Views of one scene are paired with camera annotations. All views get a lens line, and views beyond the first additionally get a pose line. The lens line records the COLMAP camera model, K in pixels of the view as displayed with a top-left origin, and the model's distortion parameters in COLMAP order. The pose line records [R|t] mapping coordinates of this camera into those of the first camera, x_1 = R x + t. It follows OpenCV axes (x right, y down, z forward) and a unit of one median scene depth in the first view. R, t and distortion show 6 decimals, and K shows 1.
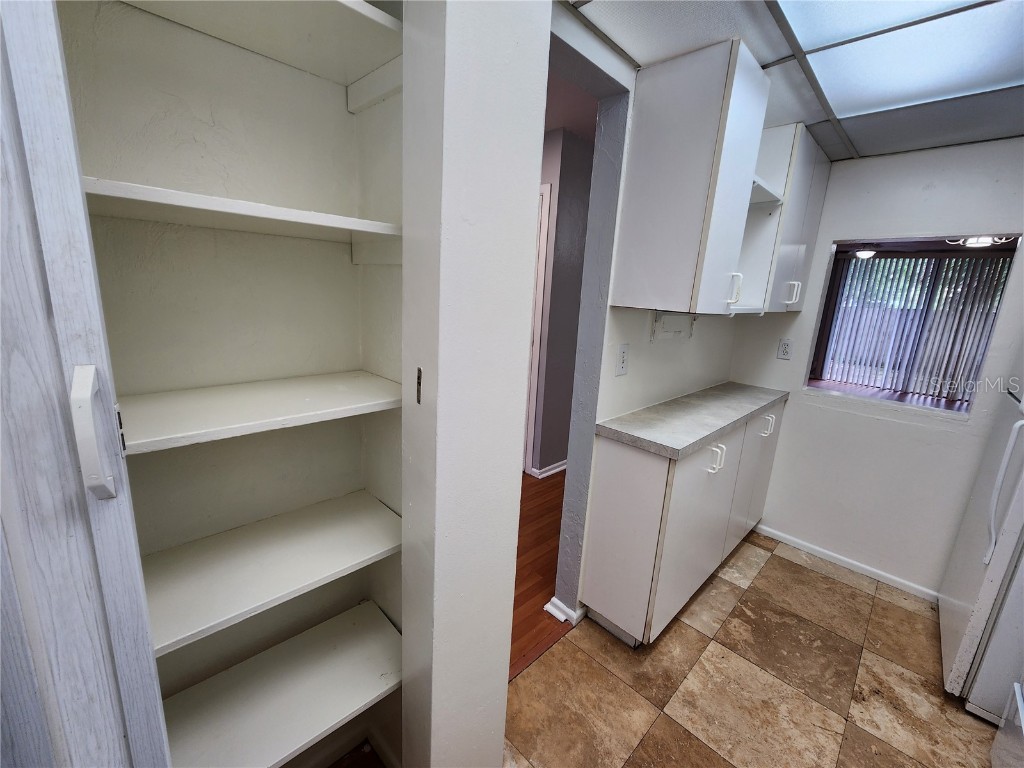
lens RADIAL K [[425.5, 0, 512.0], [0, 425.5, 383.6], [0, 0, 1]] dist [-0.000745, 0.001359]
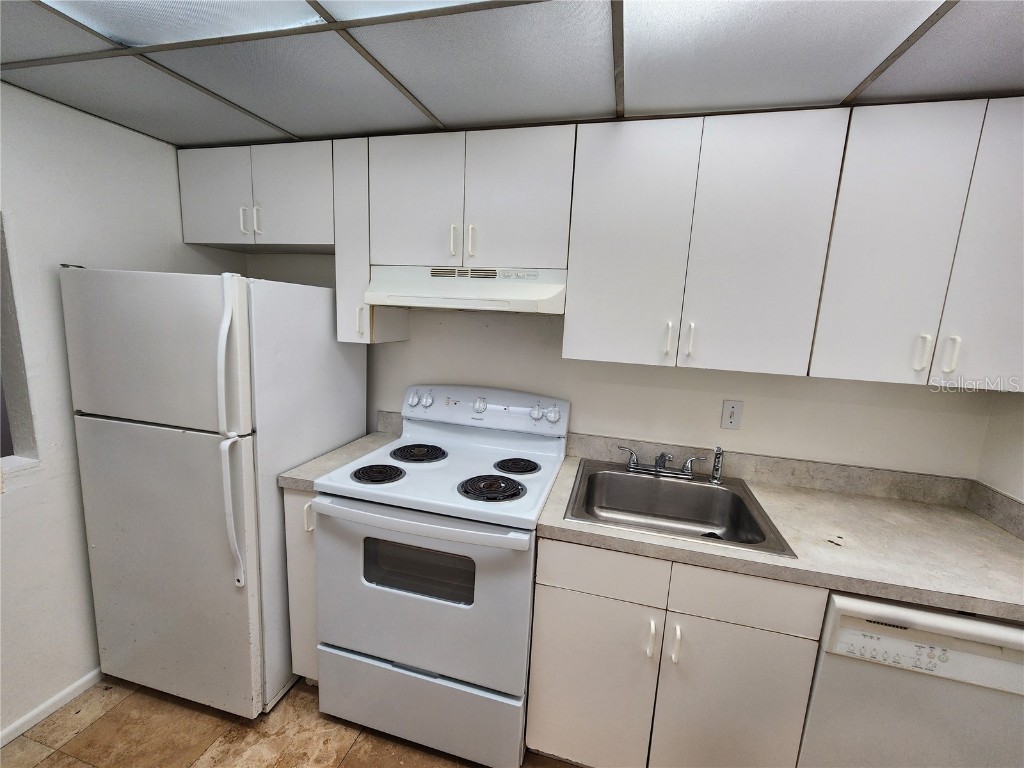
lens RADIAL K [[425.5, 0, 511.2], [0, 425.5, 381.1], [0, 0, 1]] dist [-0.000745, 0.001359]
pose [[-0.494801, -0.219237, 0.840897, 0.077611], [0.115485, 0.942481, 0.313676, -0.226019], [-0.861298, 0.252318, -0.441022, 0.685966]]
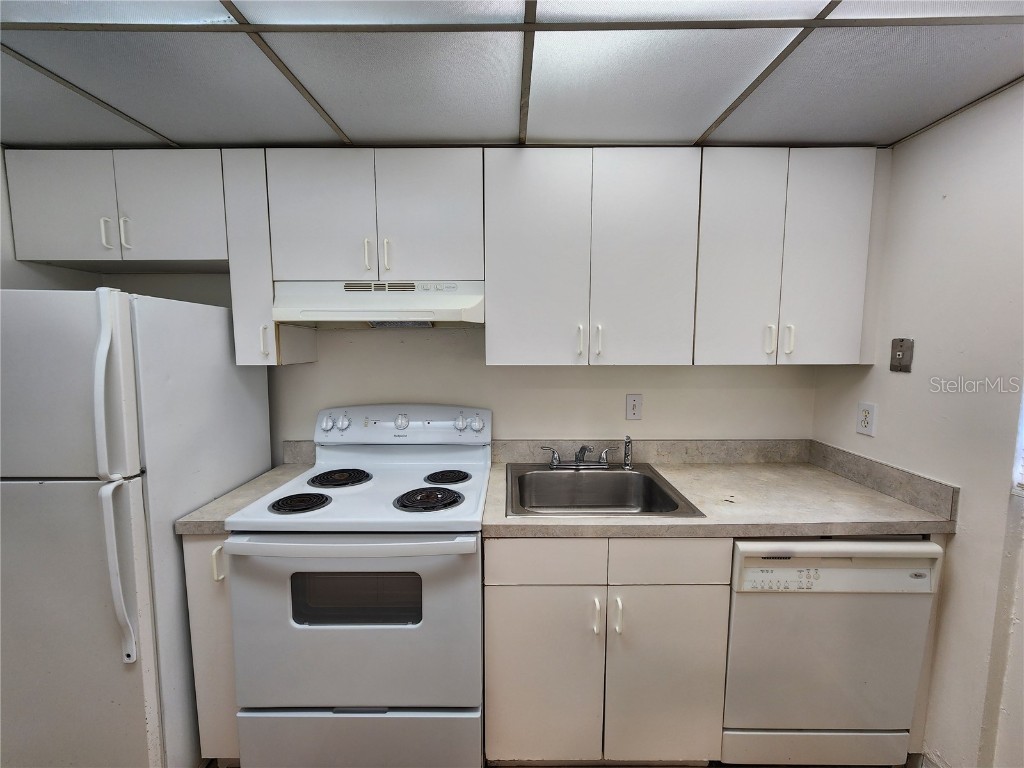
lens RADIAL K [[425.5, 0, 509.2], [0, 425.5, 382.5], [0, 0, 1]] dist [-0.000745, 0.001359]
pose [[-0.703503, -0.124381, 0.699723, 0.094827], [0.117669, 0.950592, 0.287279, -0.203917], [-0.700883, 0.284438, -0.654109, 0.772782]]
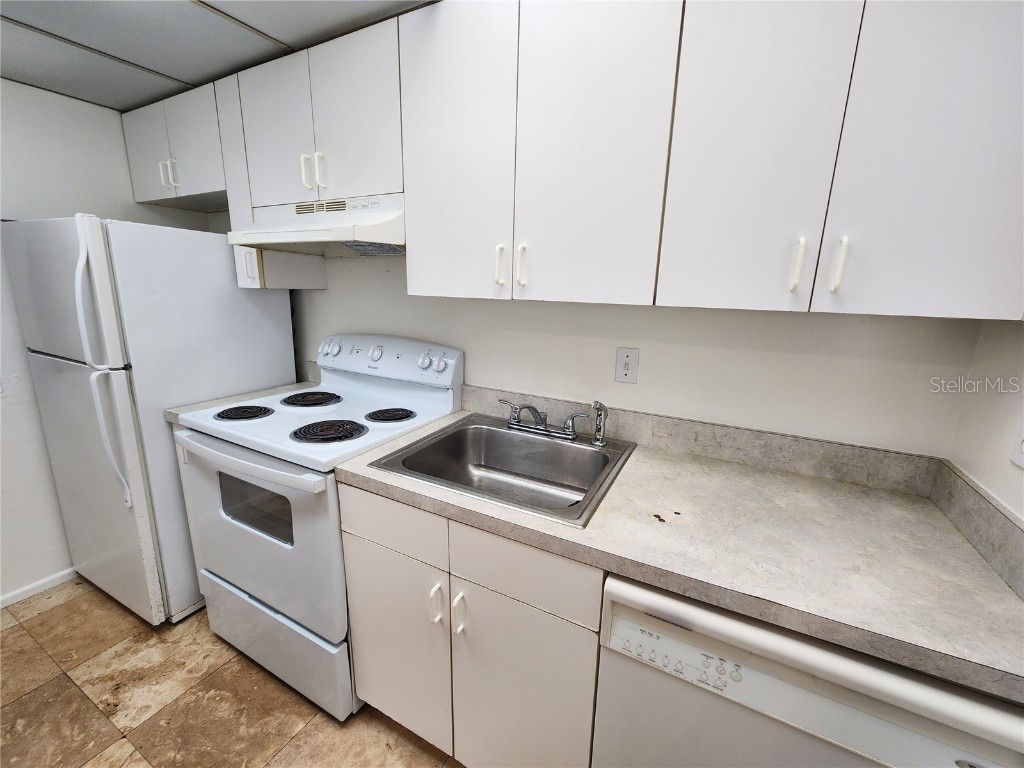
lens RADIAL K [[425.5, 0, 510.8], [0, 425.5, 382.5], [0, 0, 1]] dist [-0.000745, 0.001359]
pose [[-0.283041, -0.275844, 0.918585, -0.058841], [0.170074, 0.928136, 0.331117, -0.056588], [-0.943908, 0.249947, -0.215786, 0.212844]]
